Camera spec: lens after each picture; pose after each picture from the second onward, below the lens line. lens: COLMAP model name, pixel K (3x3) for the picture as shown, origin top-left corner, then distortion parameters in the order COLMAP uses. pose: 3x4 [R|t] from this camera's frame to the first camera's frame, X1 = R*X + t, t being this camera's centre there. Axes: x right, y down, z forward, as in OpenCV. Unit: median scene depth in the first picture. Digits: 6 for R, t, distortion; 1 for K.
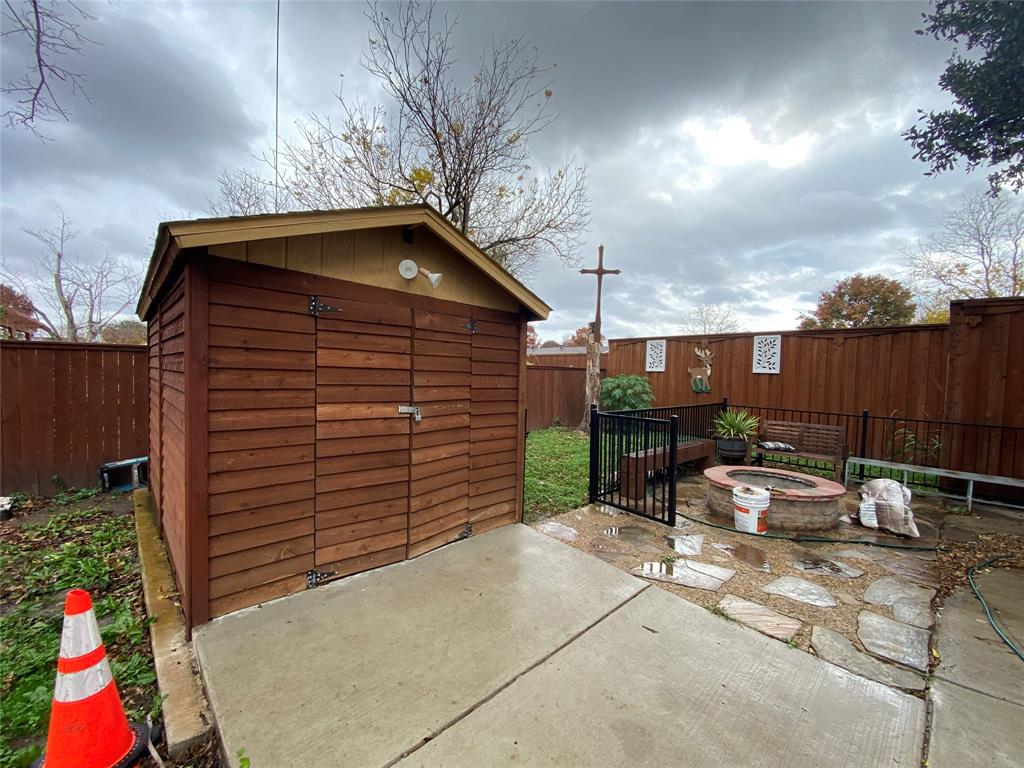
lens RADIAL K [[417.7, 0, 512.0], [0, 417.7, 384.0], [0, 0, 1]] dist [-0.001296, -0.000114]
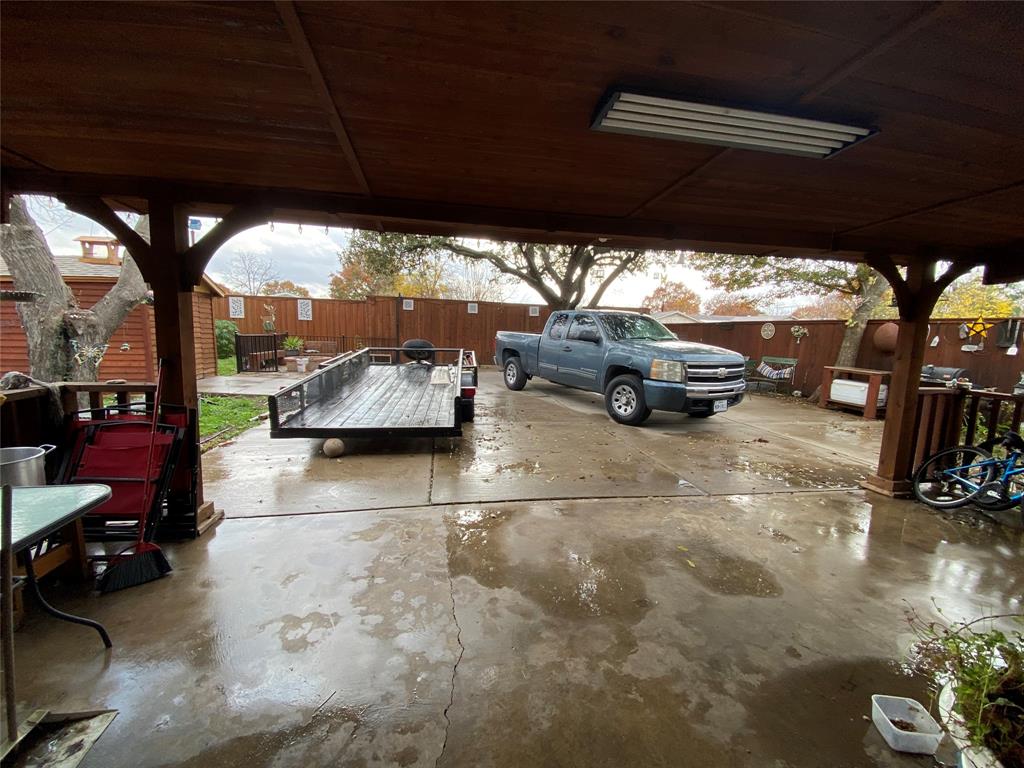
lens RADIAL K [[417.7, 0, 512.0], [0, 417.7, 384.0], [0, 0, 1]] dist [-0.001296, -0.000114]
pose [[0.544012, -0.114223, 0.831267, -0.517678], [0.011147, 0.991587, 0.128958, 0.030151], [-0.839004, -0.060889, 0.540708, -0.874487]]
